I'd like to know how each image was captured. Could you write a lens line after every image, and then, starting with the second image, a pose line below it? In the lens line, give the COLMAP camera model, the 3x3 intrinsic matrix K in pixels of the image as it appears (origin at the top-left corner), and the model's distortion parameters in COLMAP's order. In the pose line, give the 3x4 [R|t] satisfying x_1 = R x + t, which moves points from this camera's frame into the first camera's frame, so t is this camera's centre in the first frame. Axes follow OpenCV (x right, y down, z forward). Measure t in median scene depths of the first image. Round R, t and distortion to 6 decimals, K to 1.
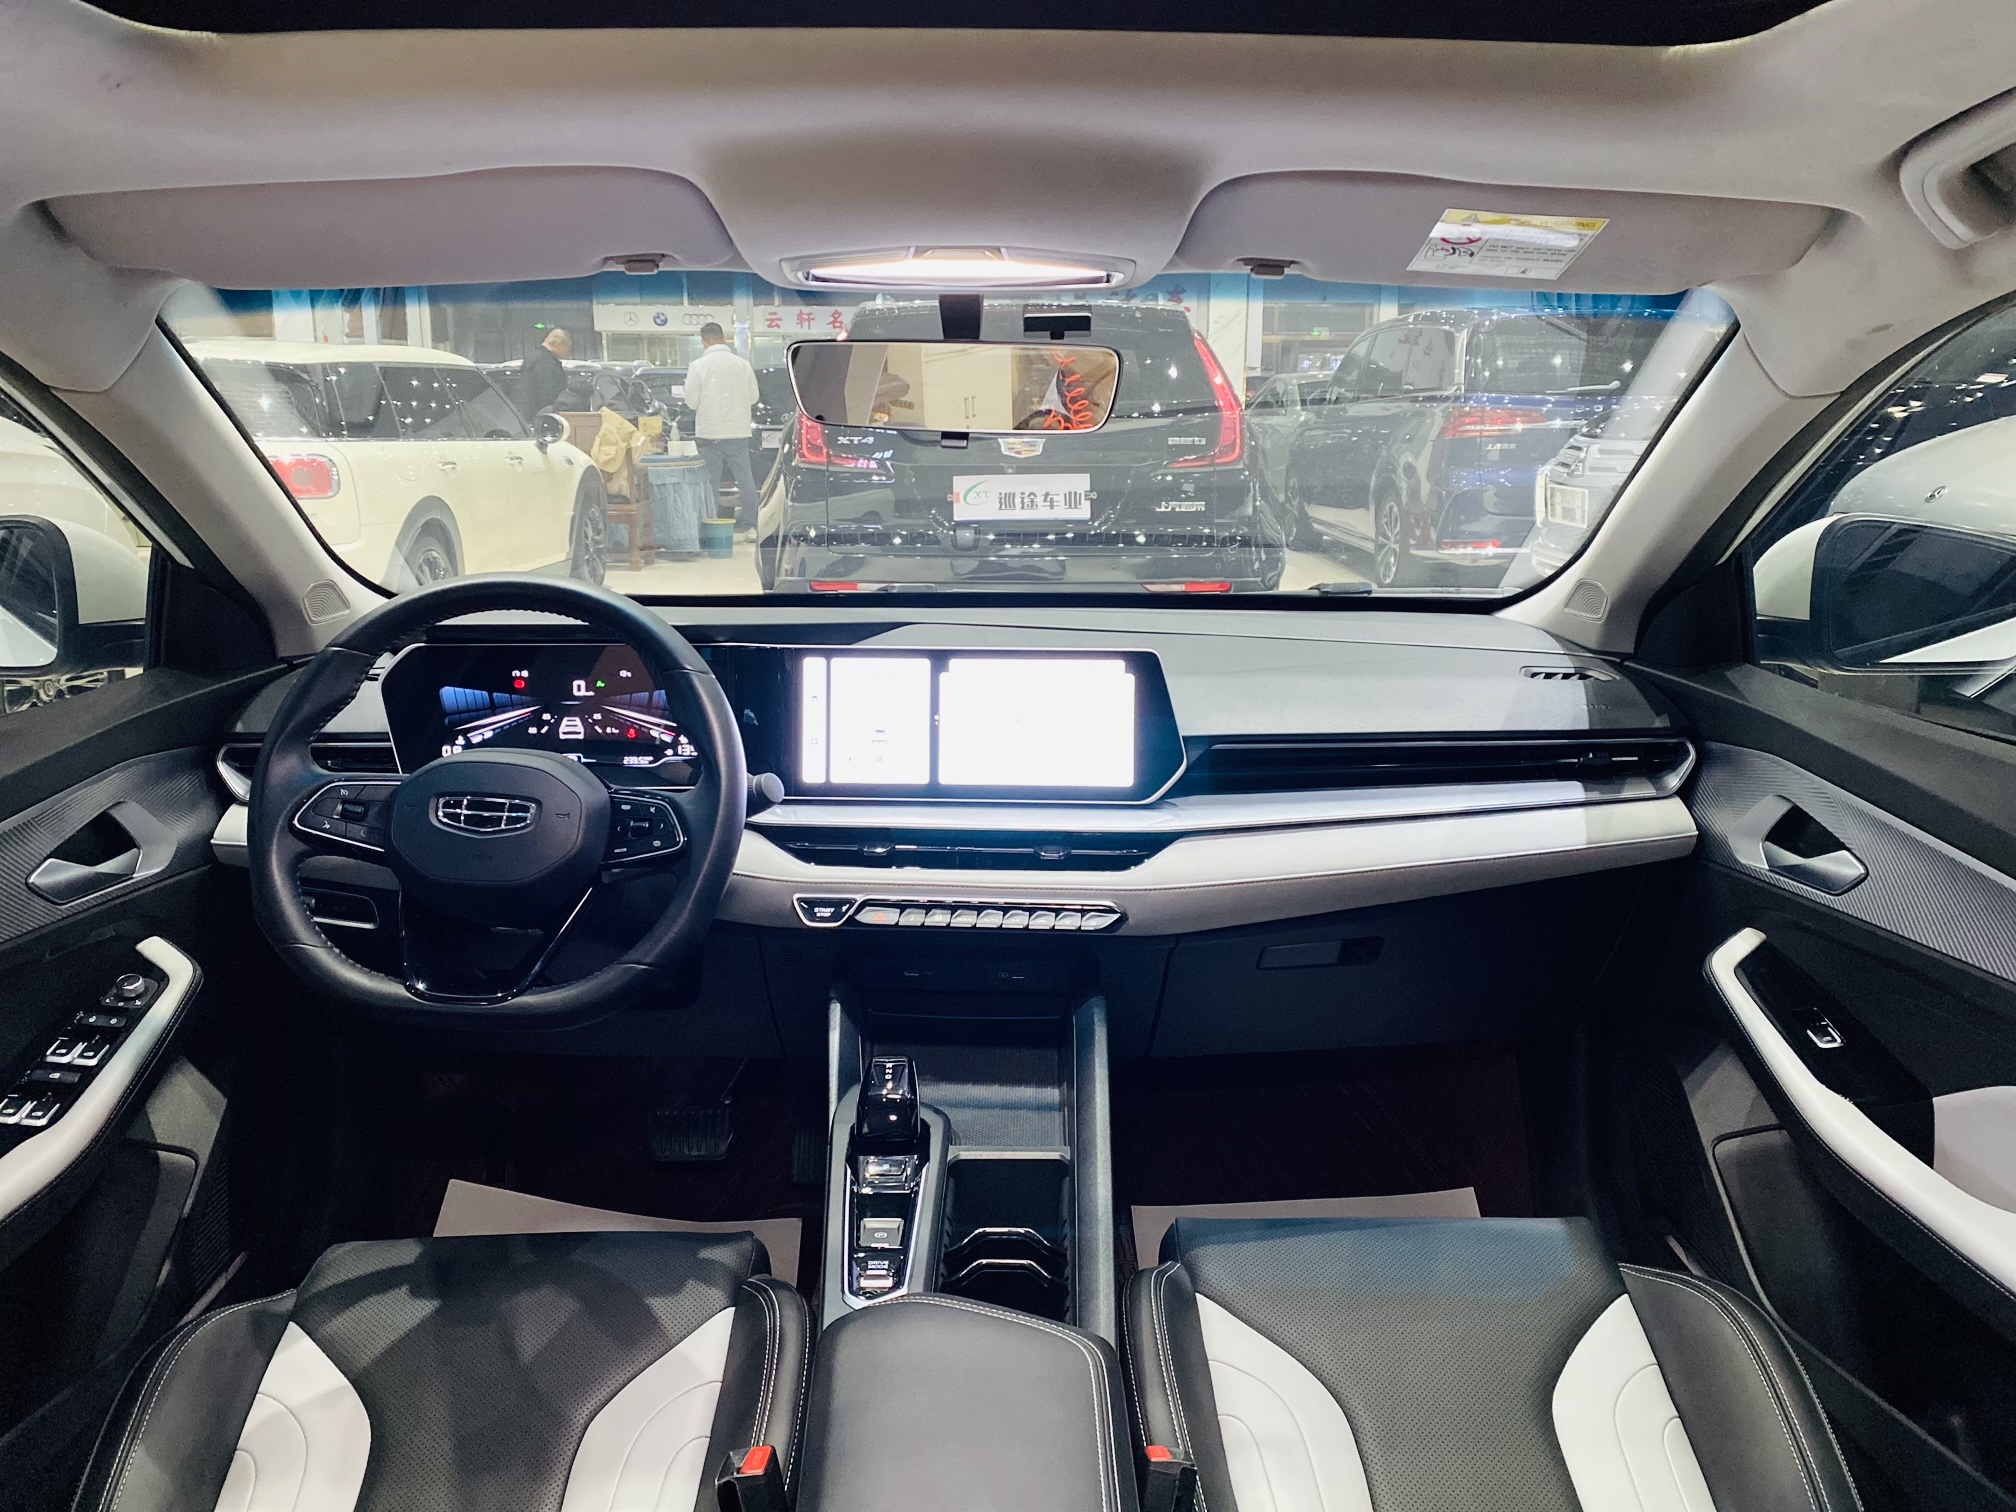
lens RADIAL K [[1538.8, 0, 1036.5], [0, 1538.8, 727.5], [0, 0, 1]] dist [0.094043, -0.138460]
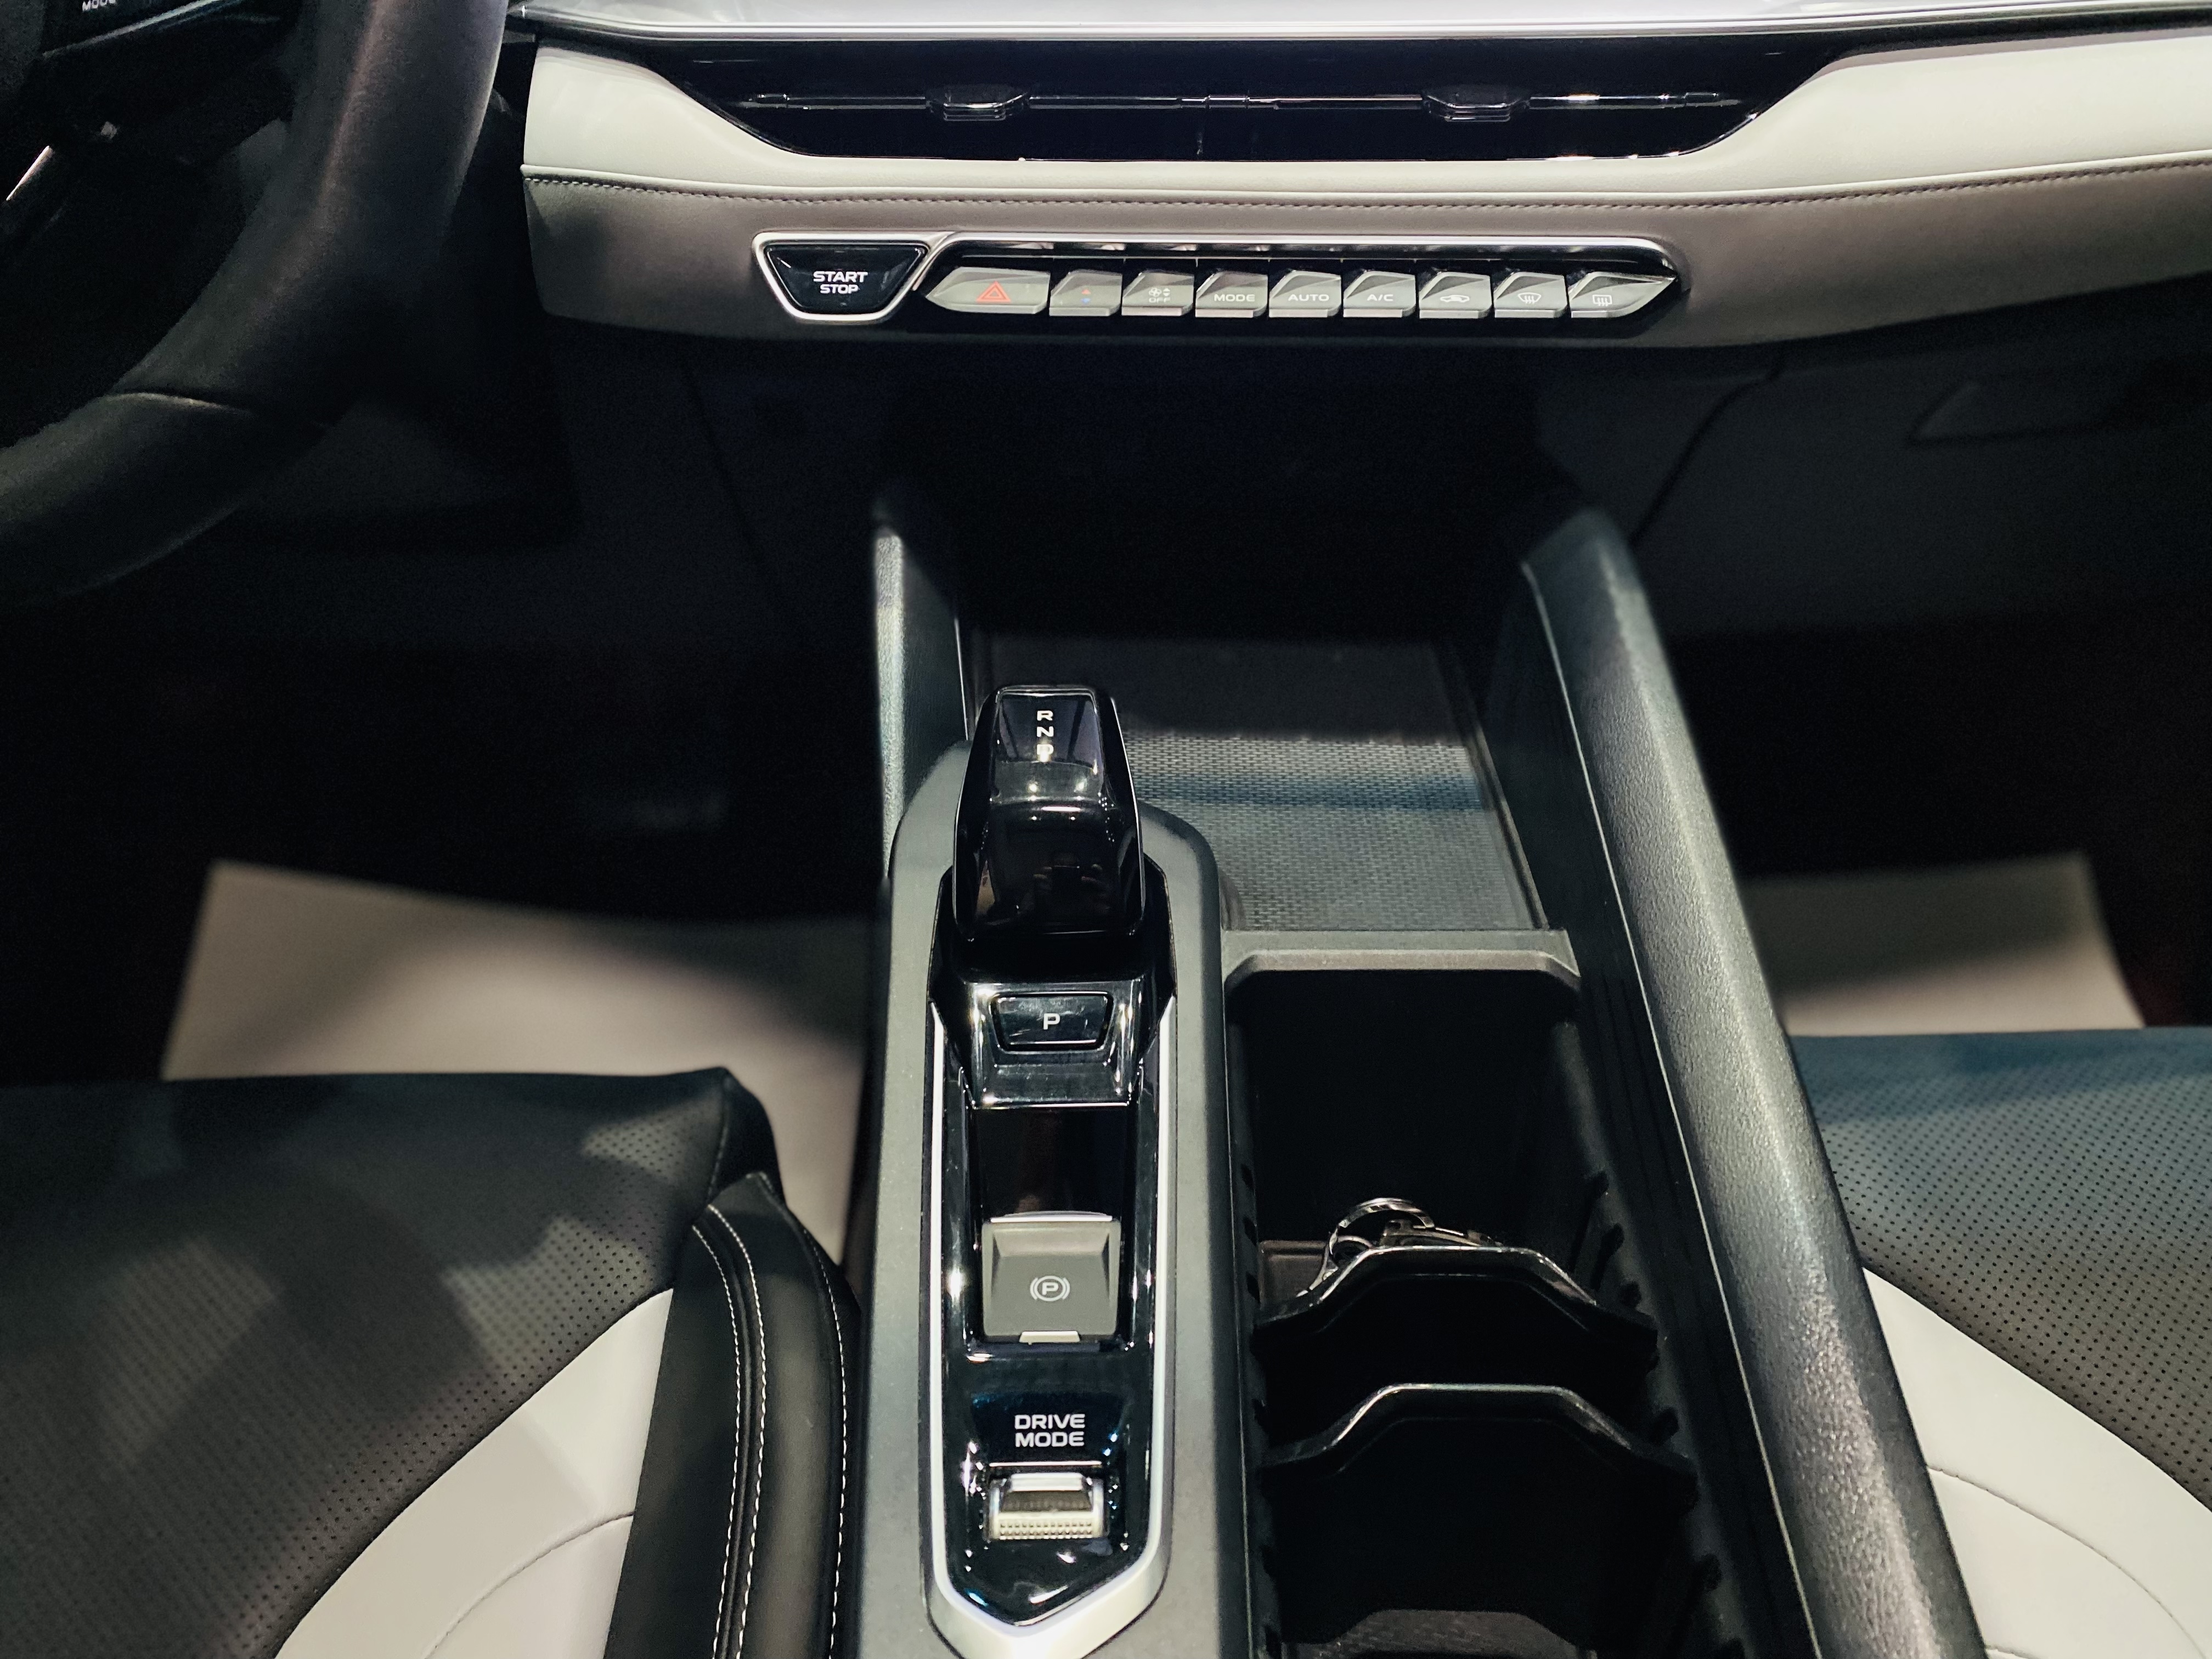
lens RADIAL K [[1688.4, 0, 1137.2], [0, 1688.4, 798.3], [0, 0, 1]] dist [0.094043, -0.138460]
pose [[0.999900, -0.007578, -0.011974, -0.064773], [0.010982, 0.948402, 0.316879, 0.109057], [0.008955, -0.316978, 0.948390, 0.589188]]
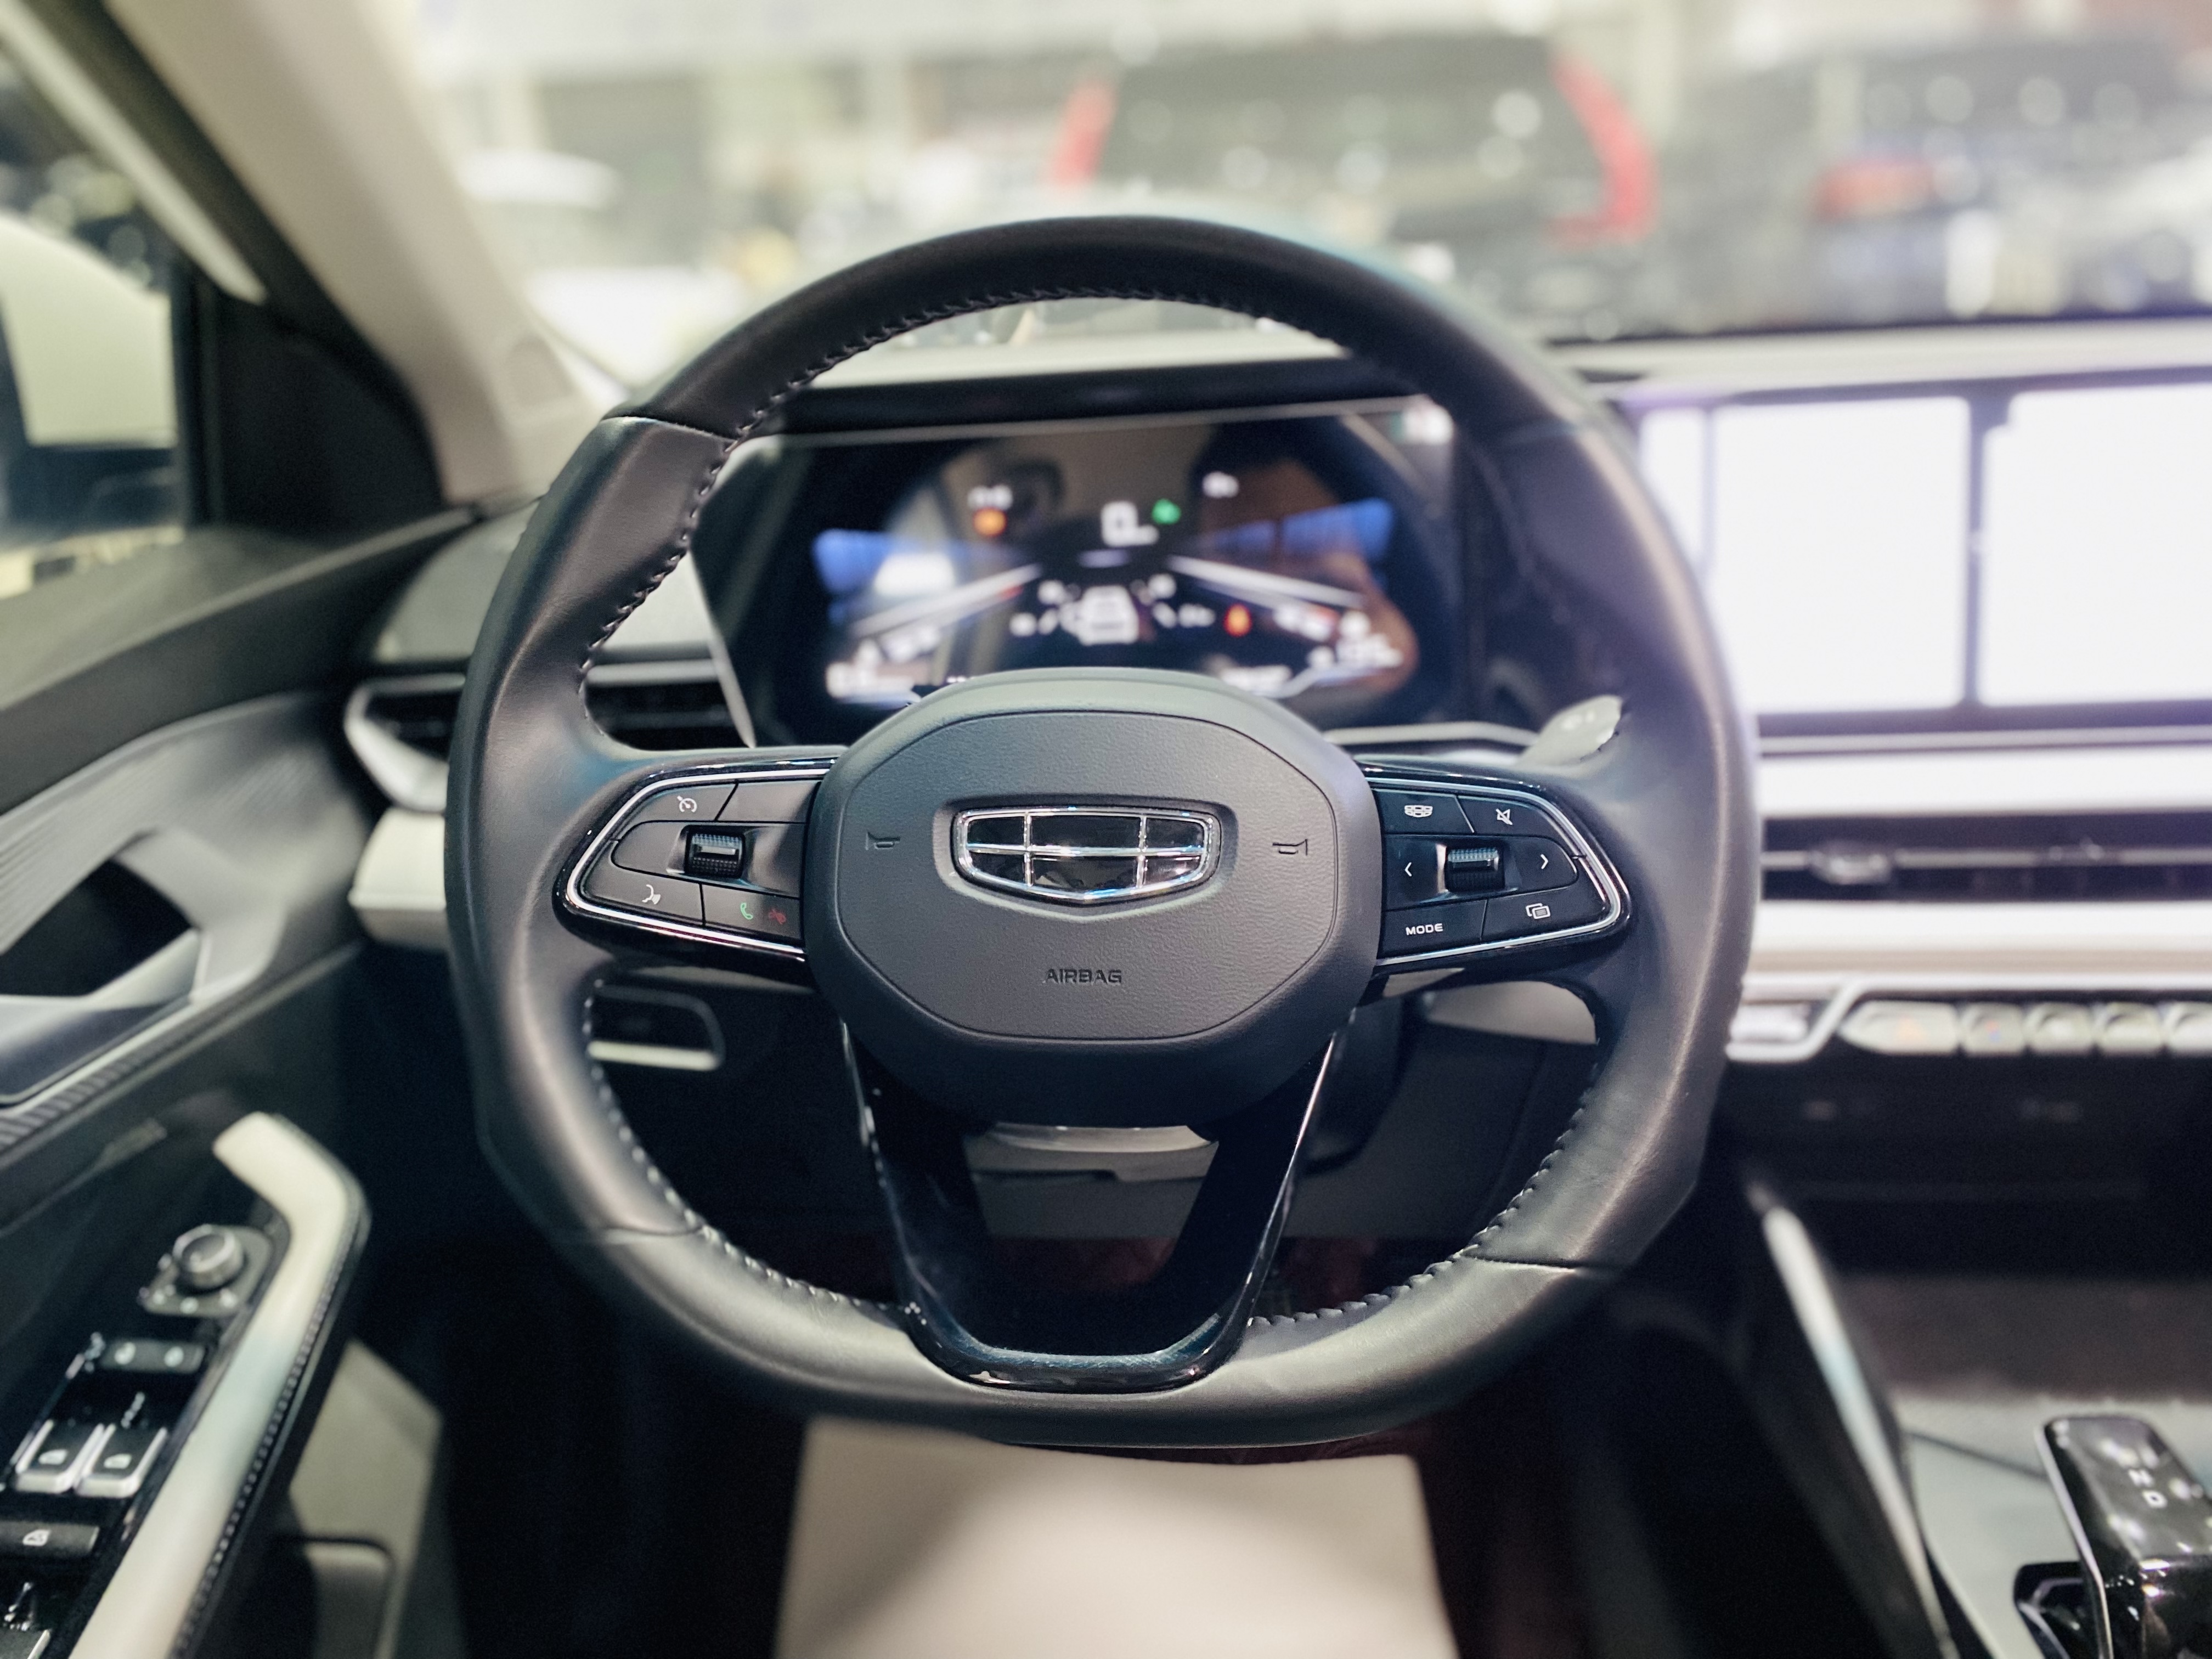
lens RADIAL K [[1688.4, 0, 1137.2], [0, 1688.4, 798.3], [0, 0, 1]] dist [0.094043, -0.138460]
pose [[0.997405, -0.044050, -0.056944, -0.280756], [0.049906, 0.993125, 0.105886, 0.001687], [0.051889, -0.108453, 0.992746, 0.538146]]
